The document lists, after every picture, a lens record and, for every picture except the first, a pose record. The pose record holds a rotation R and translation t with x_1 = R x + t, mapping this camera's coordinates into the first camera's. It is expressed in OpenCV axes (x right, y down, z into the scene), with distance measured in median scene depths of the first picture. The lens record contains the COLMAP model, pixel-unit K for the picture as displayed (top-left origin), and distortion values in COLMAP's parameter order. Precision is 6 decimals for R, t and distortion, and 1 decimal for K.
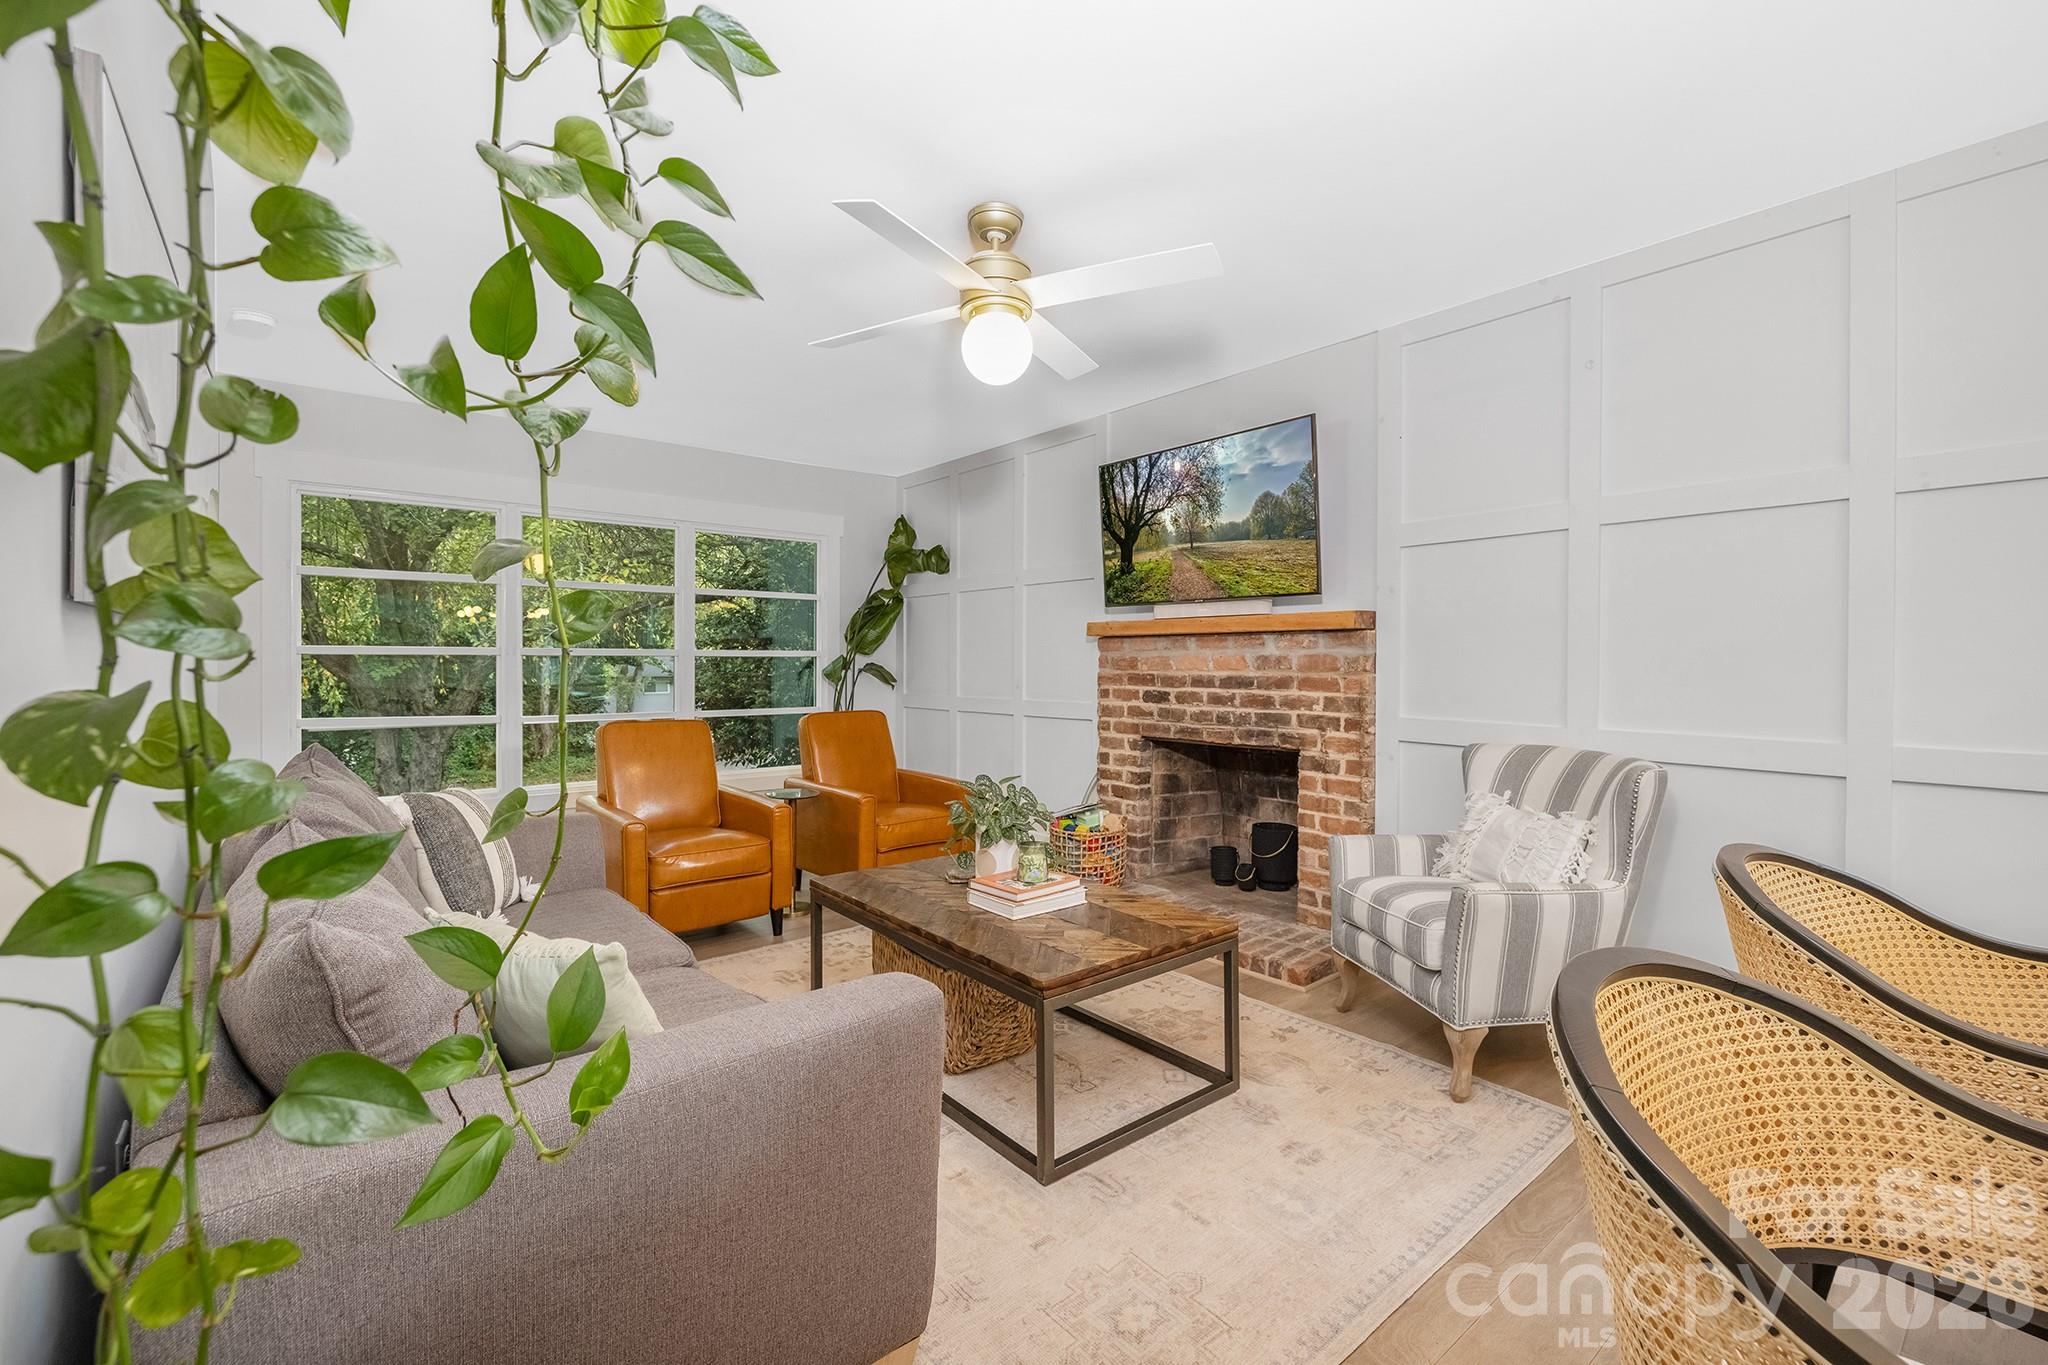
lens RADIAL K [[863.0, 0, 1028.4], [0, 863.0, 666.4], [0, 0, 1]] dist [0.000851, 0.000092]
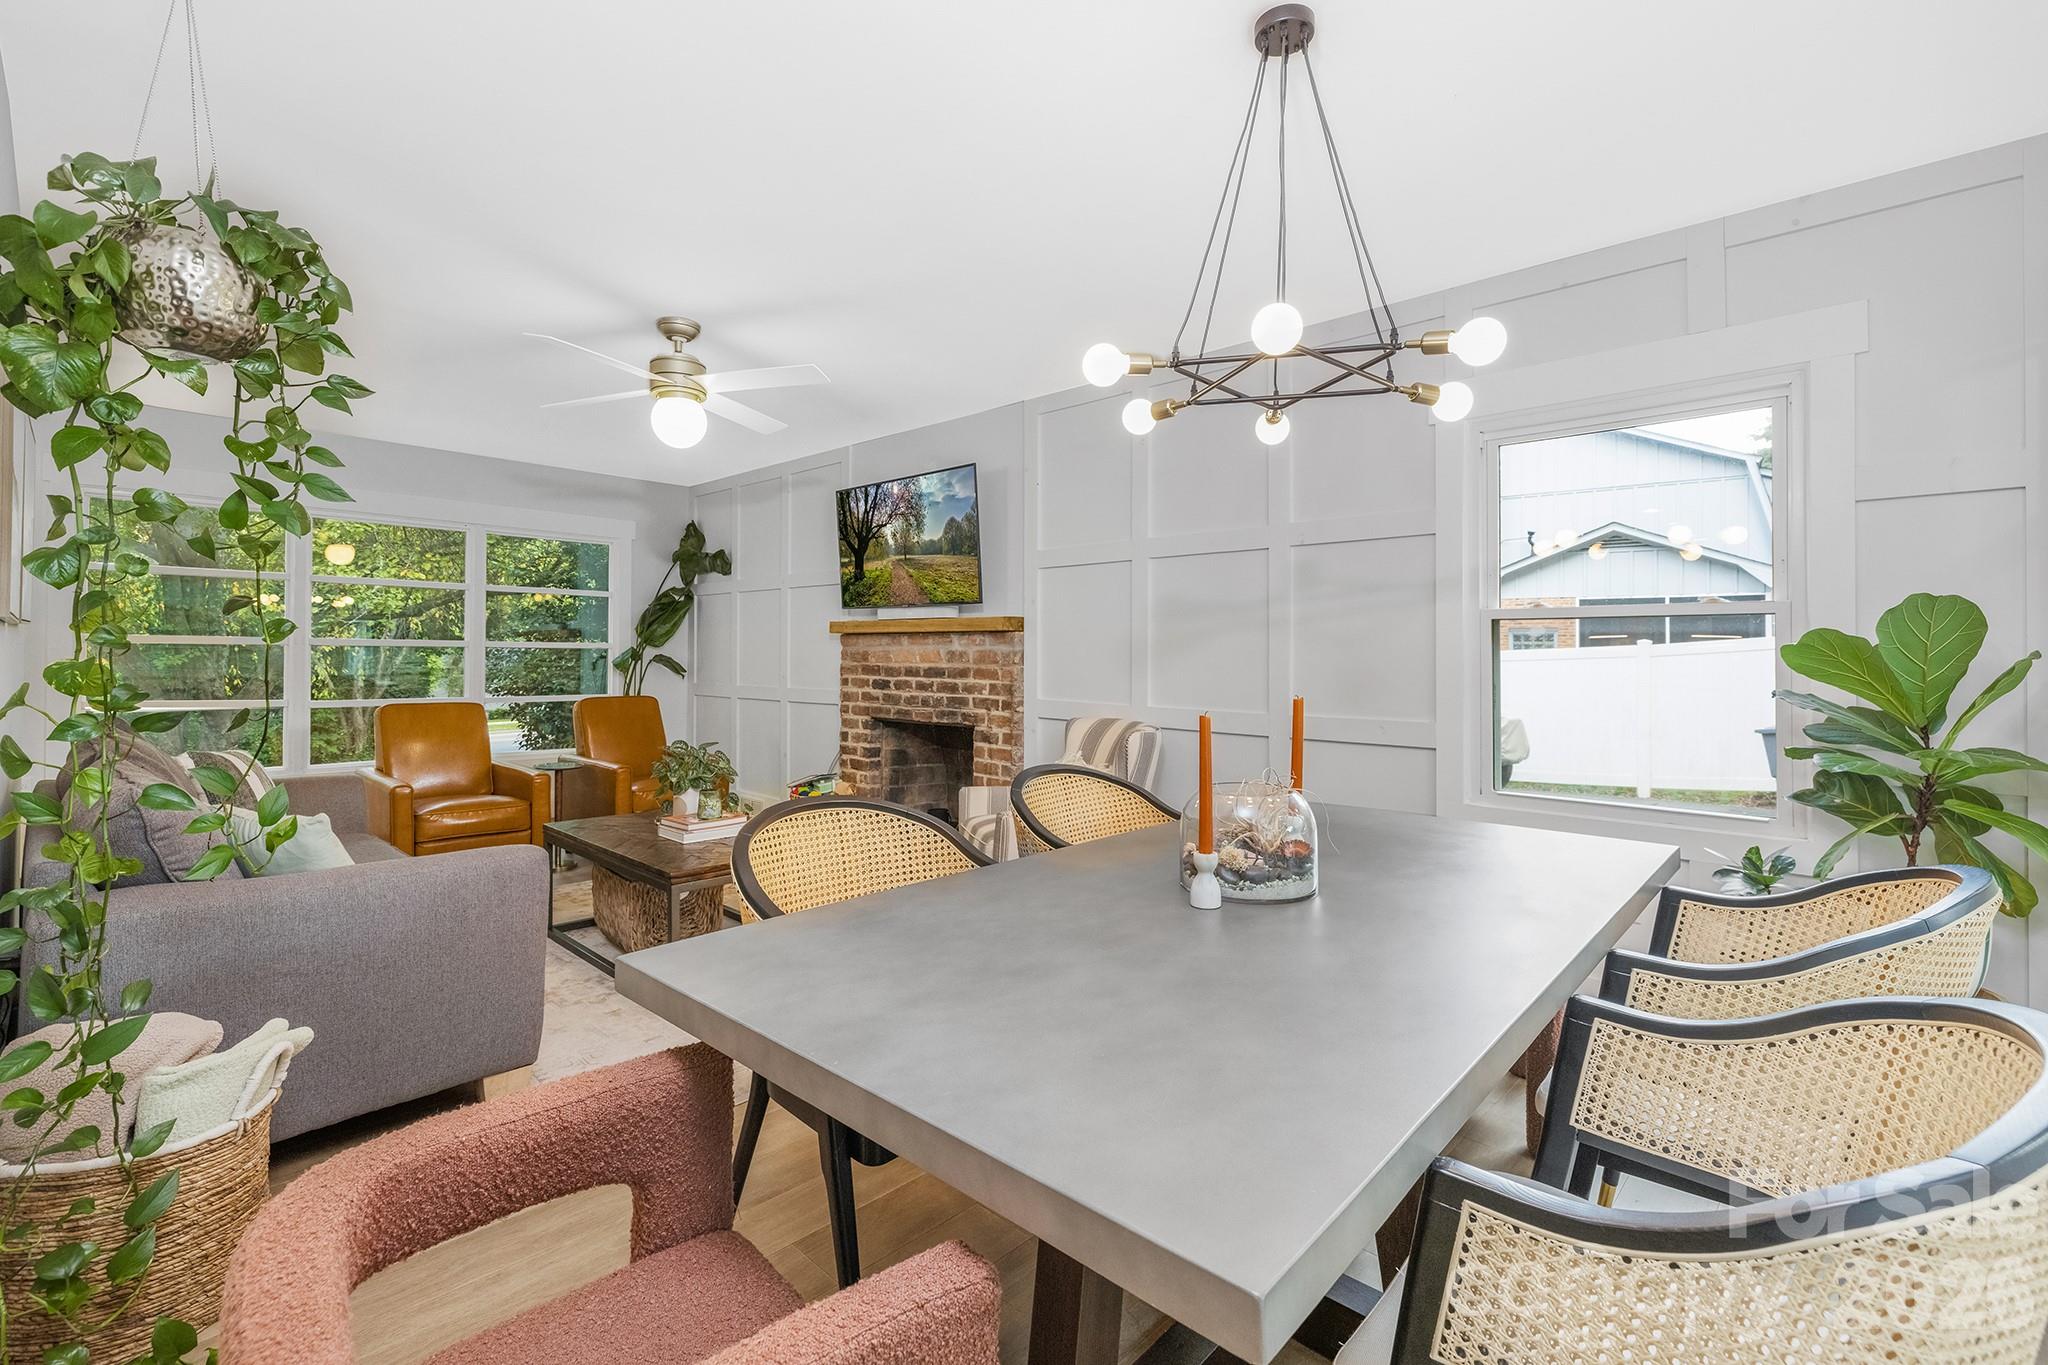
lens RADIAL K [[898.8, 0, 1021.8], [0, 898.8, 655.5], [0, 0, 1]] dist [0.003638, 0.000477]
pose [[0.993063, 0.007684, 0.117332, 0.197090], [-0.007049, 0.999958, -0.005824, 0.001046], [-0.117372, 0.004956, 0.993076, -0.270738]]
